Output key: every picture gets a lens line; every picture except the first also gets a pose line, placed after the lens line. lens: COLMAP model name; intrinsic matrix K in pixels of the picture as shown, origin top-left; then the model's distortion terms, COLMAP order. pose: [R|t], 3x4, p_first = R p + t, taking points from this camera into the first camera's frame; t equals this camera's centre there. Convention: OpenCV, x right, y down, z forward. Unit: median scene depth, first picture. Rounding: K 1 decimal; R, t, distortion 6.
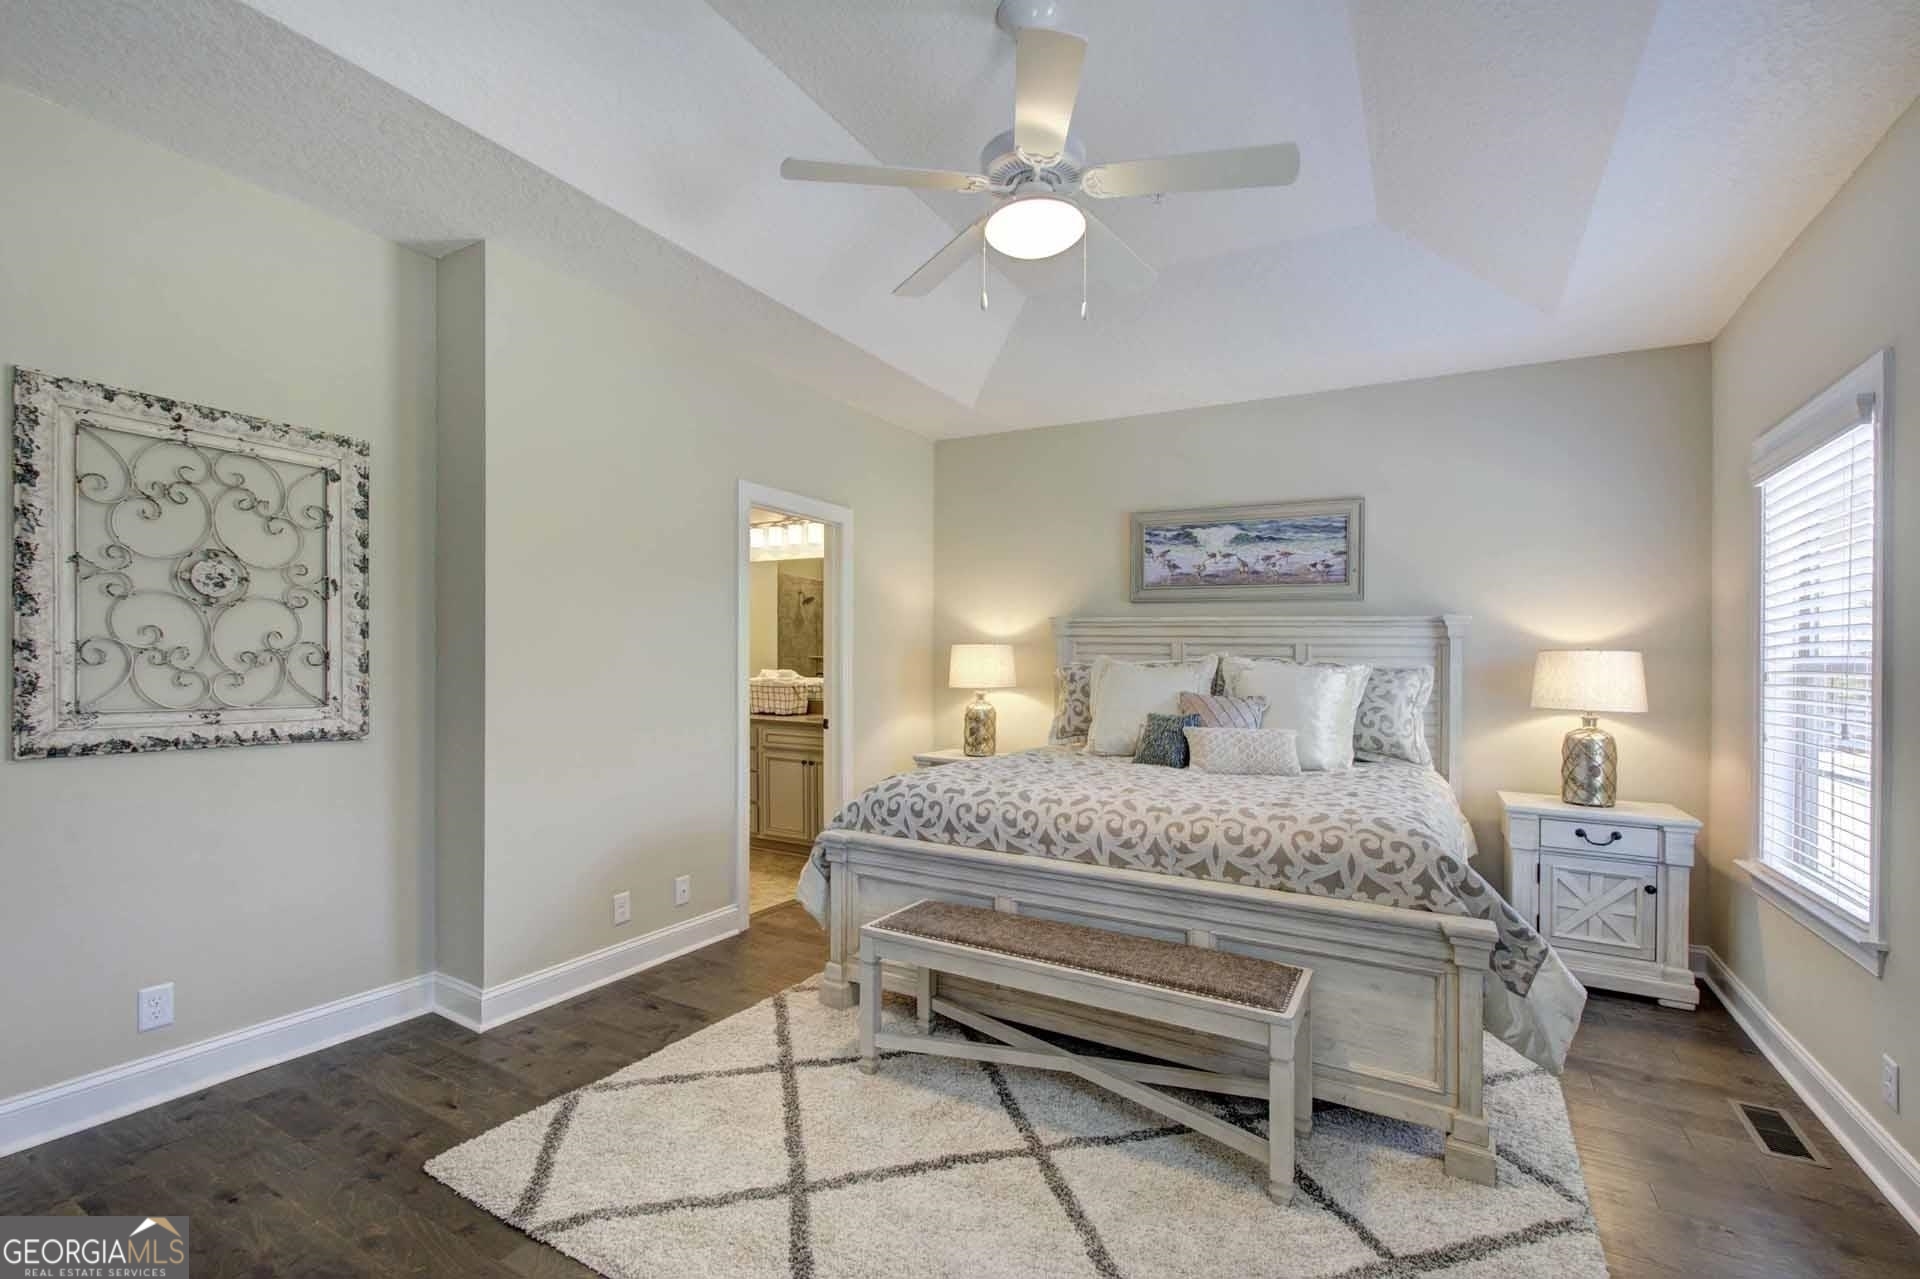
lens RADIAL K [[831.7, 0, 977.6], [0, 831.7, 645.2], [0, 0, 1]] dist [-0.000536, -0.000173]
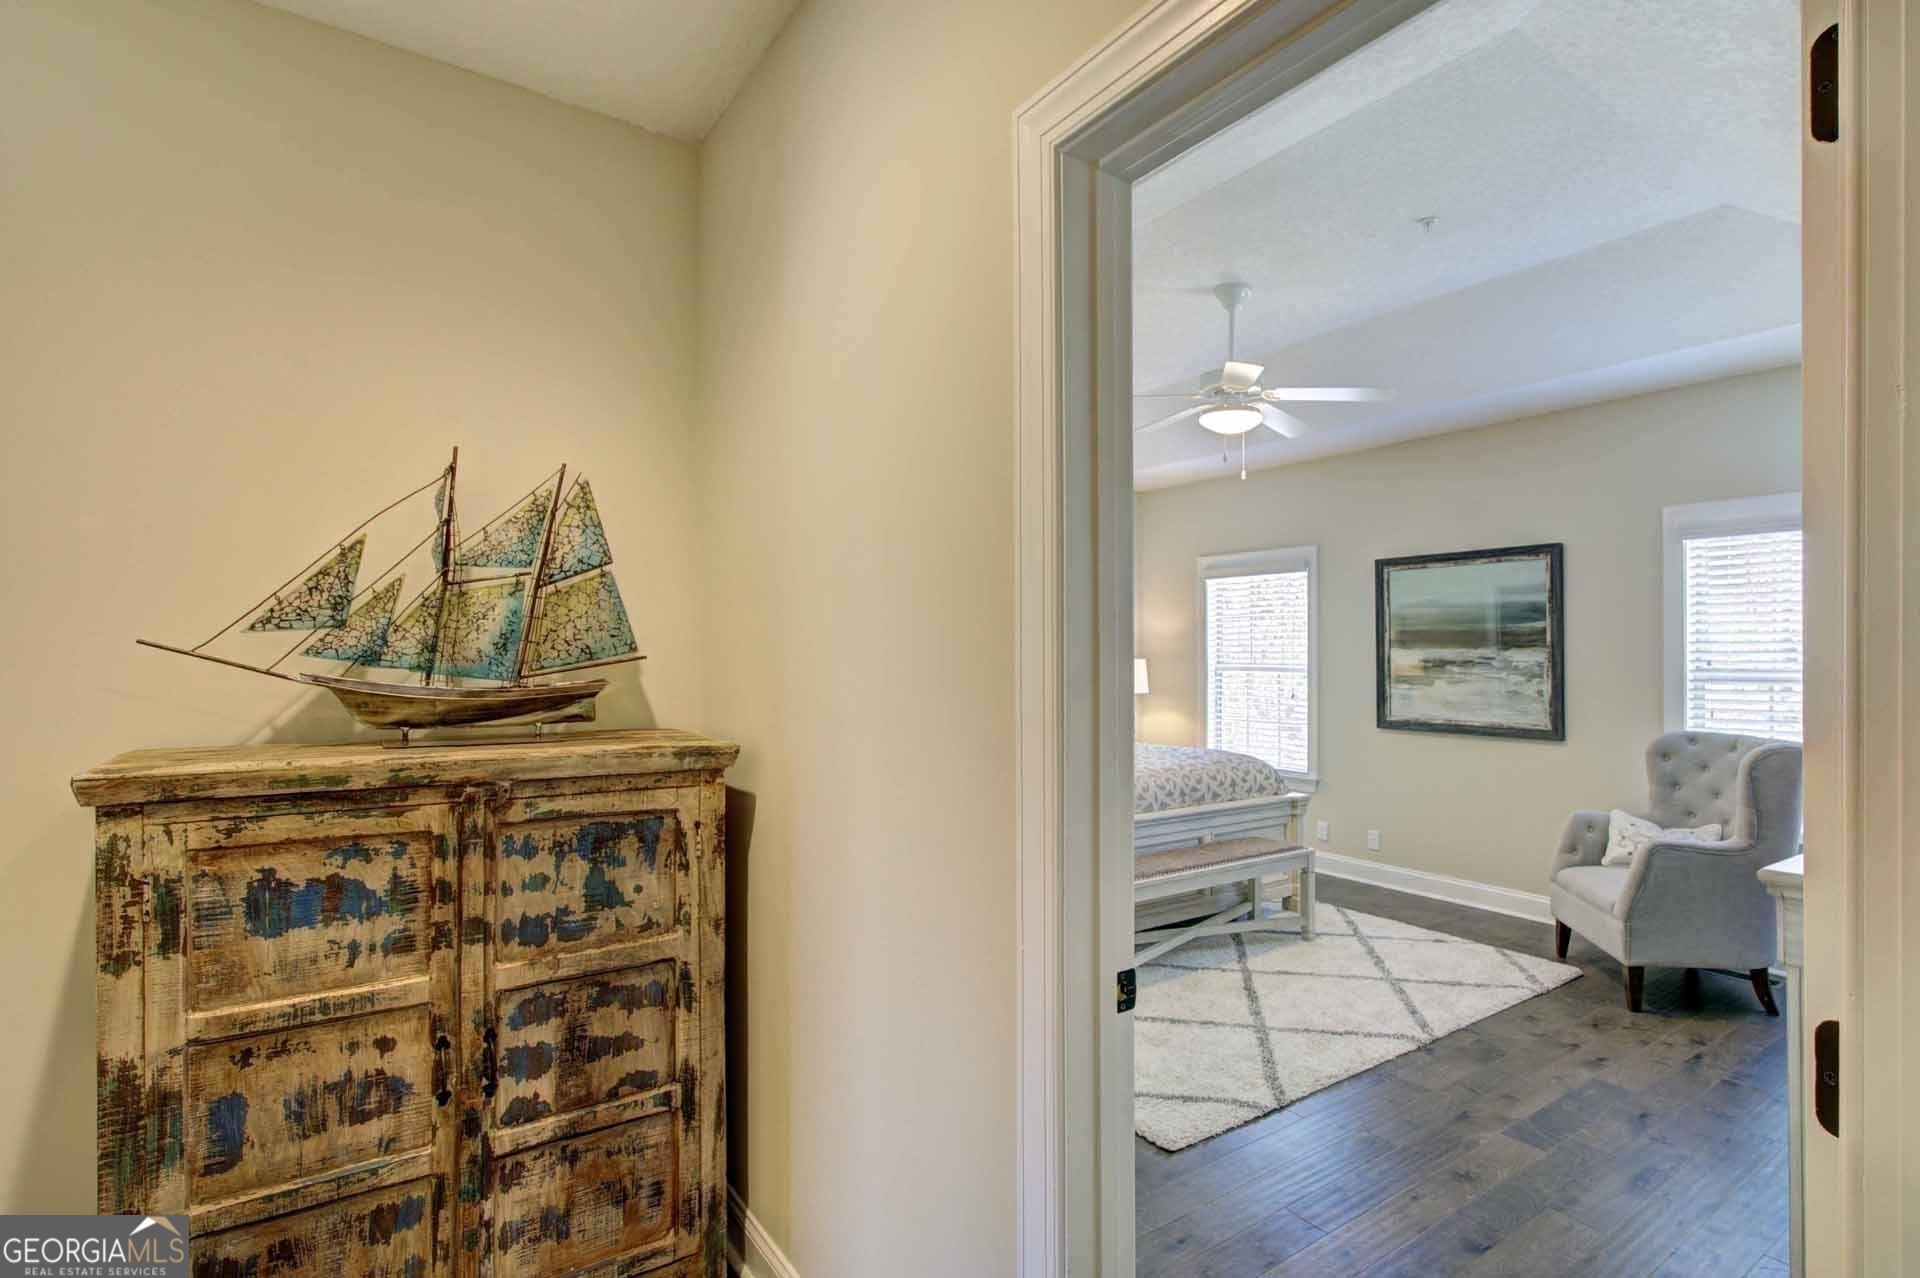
lens RADIAL K [[831.7, 0, 977.6], [0, 831.7, 644.7], [0, 0, 1]] dist [-0.000536, -0.000173]
pose [[0.511943, -0.005892, 0.858999, -1.564729], [0.004973, 0.999980, 0.003895, -0.062886], [-0.859005, 0.002278, 0.511962, 0.562871]]
